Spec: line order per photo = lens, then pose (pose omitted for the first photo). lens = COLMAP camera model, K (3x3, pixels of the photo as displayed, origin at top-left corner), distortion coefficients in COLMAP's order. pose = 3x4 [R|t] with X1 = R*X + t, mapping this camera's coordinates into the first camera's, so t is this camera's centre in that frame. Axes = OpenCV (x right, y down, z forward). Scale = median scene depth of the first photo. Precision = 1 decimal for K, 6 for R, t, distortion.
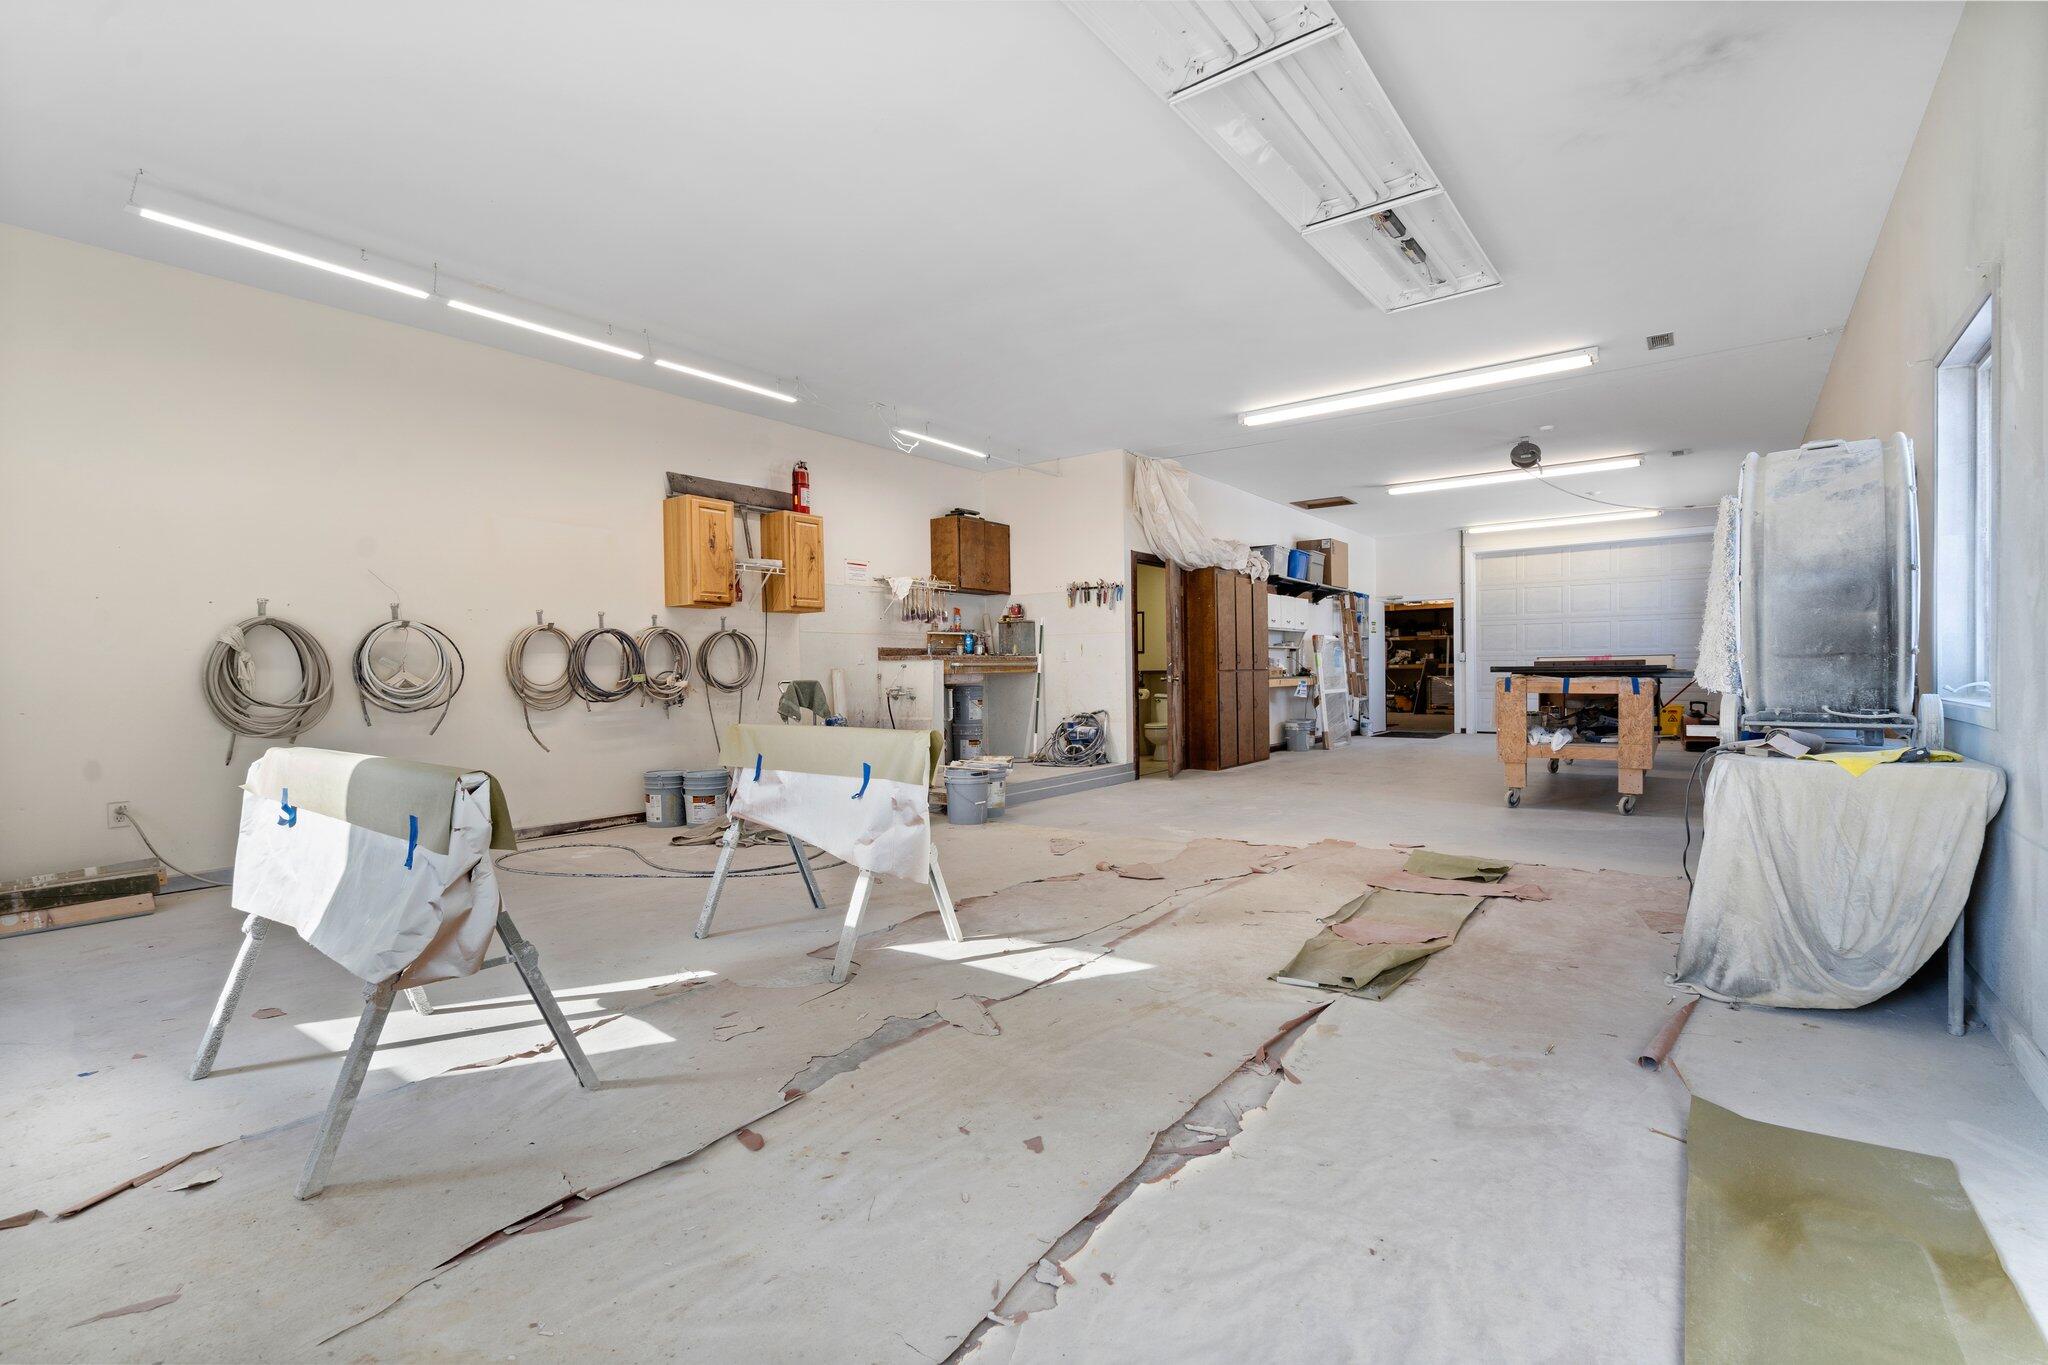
lens RADIAL K [[933.4, 0, 1023.1], [0, 933.4, 681.9], [0, 0, 1]] dist [-0.000517, -0.000054]
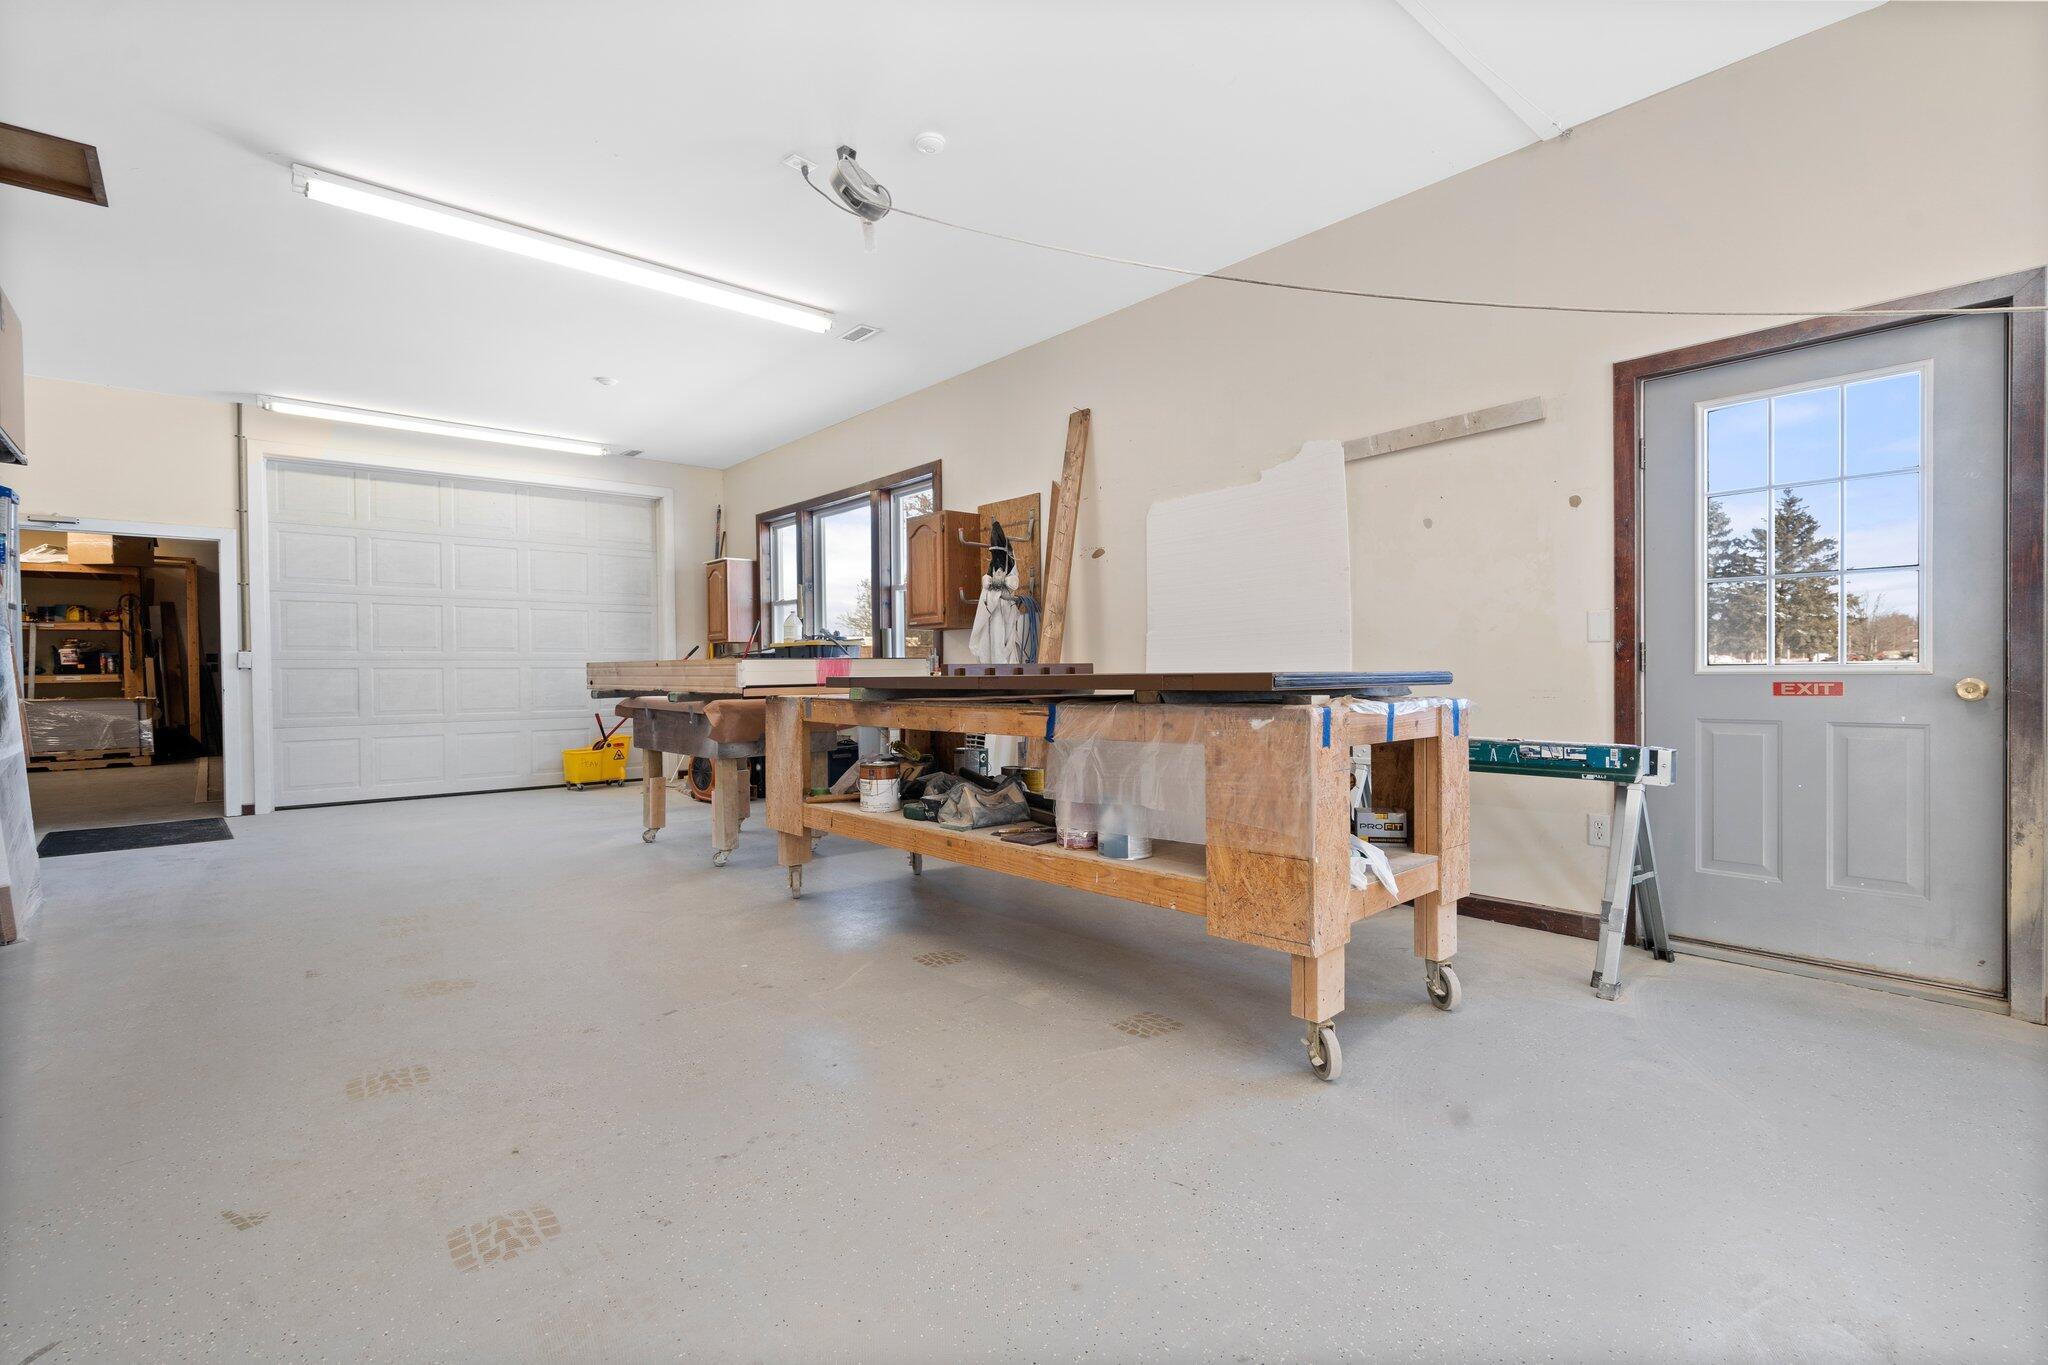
lens RADIAL K [[933.4, 0, 1014.1], [0, 933.4, 682.3], [0, 0, 1]] dist [-0.000517, -0.000054]
pose [[0.211922, -0.001936, 0.977285, 0.075548], [0.018821, 0.999821, -0.002100, -0.006491], [-0.977105, 0.018839, 0.211921, 0.503275]]
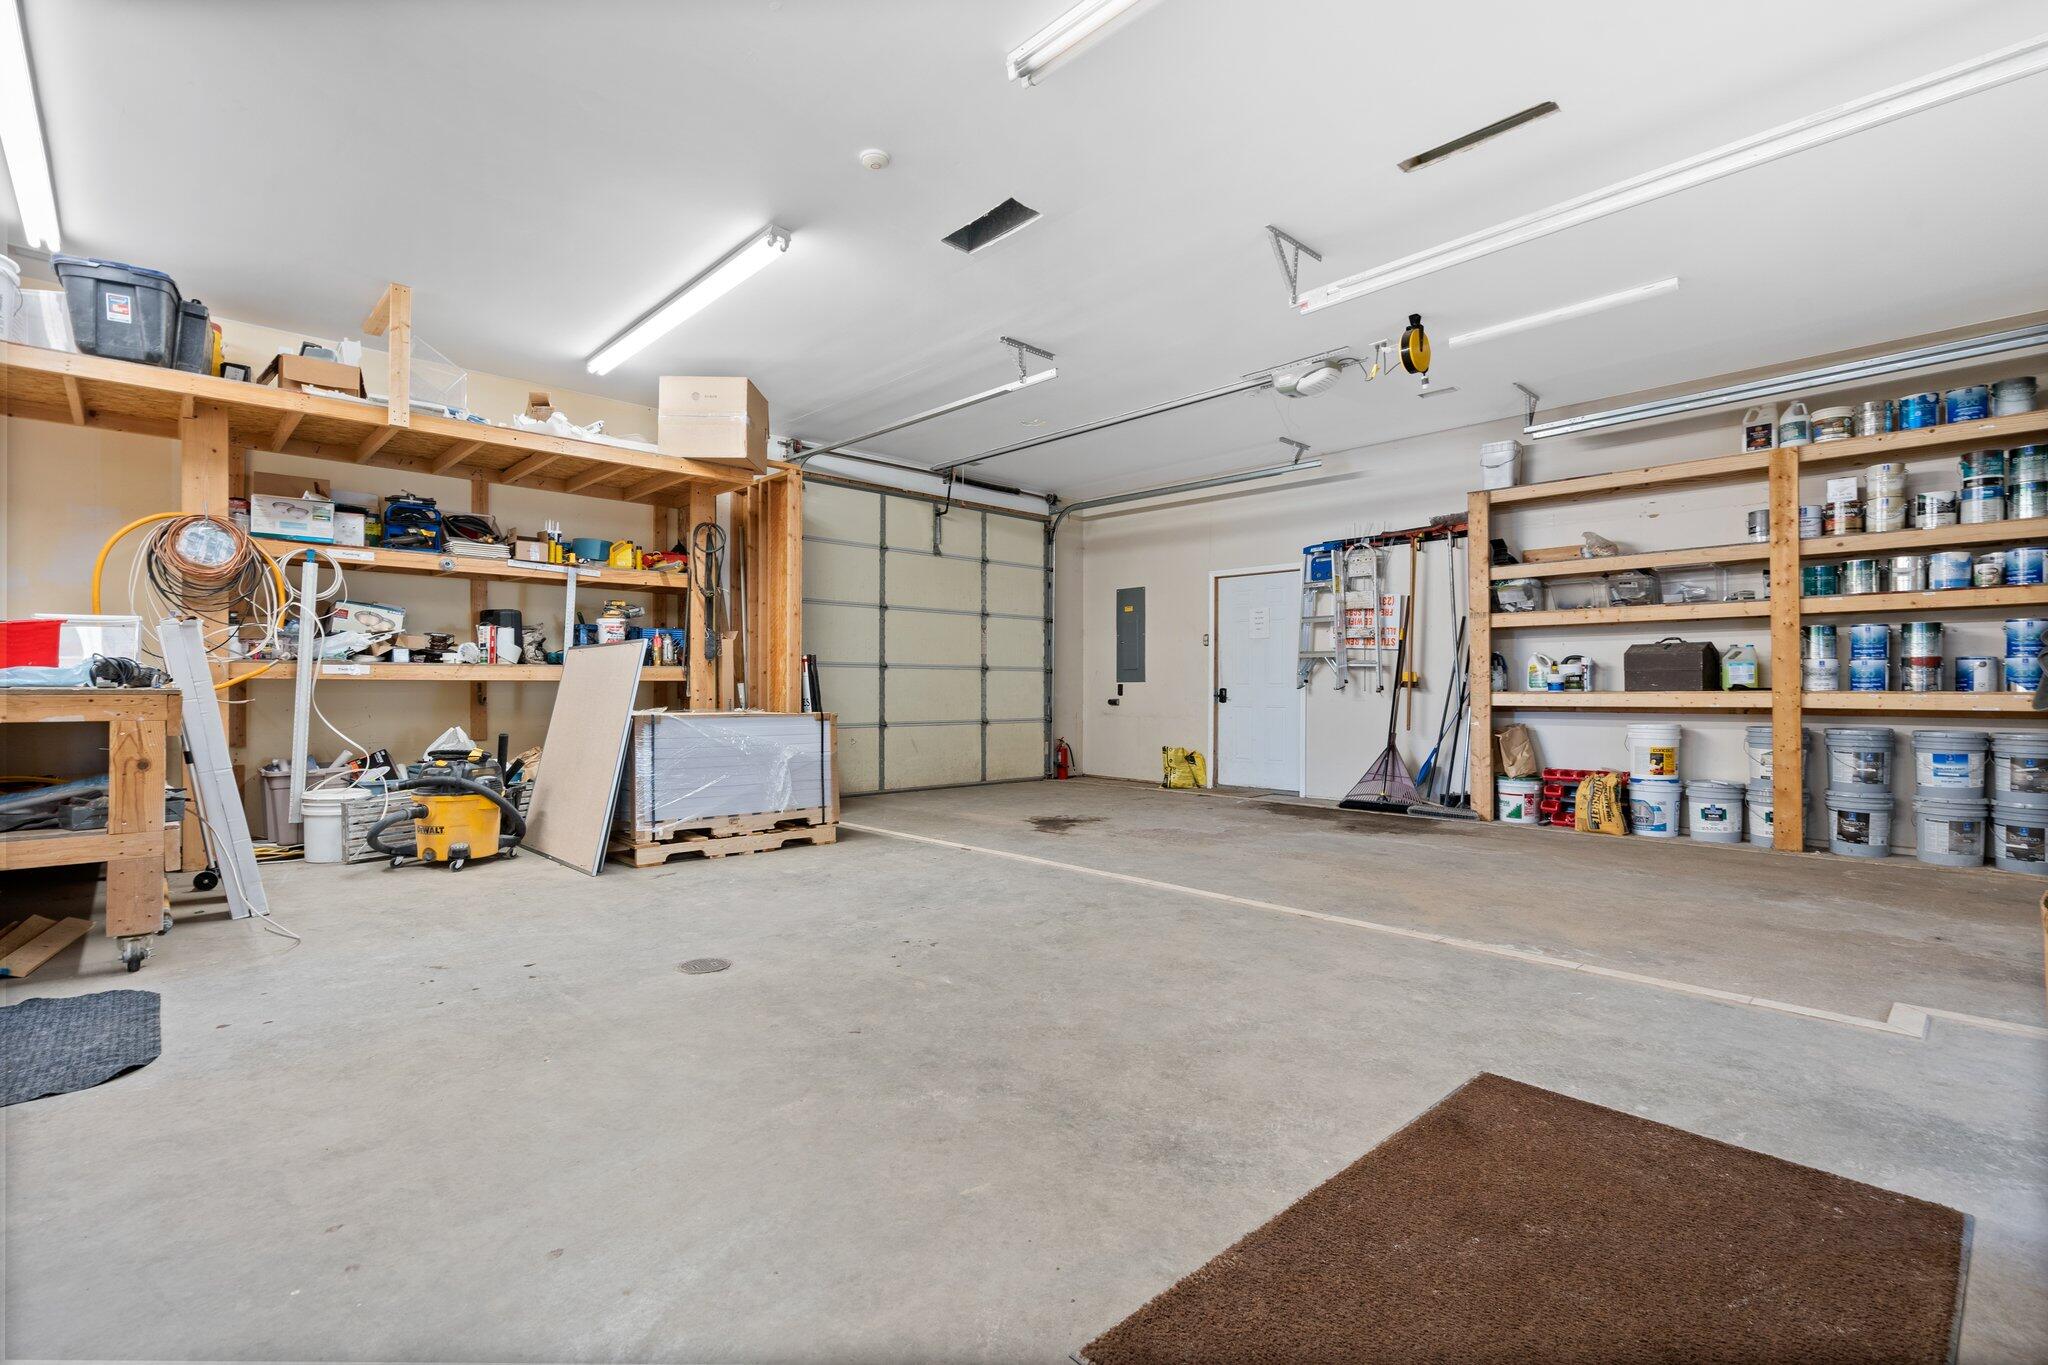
lens RADIAL K [[933.4, 0, 1024.6], [0, 933.4, 687.1], [0, 0, 1]] dist [-0.000517, -0.000054]
pose [[0.170156, 0.013910, 0.985319, 0.214639], [0.002462, 0.999891, -0.014541, -0.010803], [-0.985414, 0.004900, 0.170103, 0.955100]]
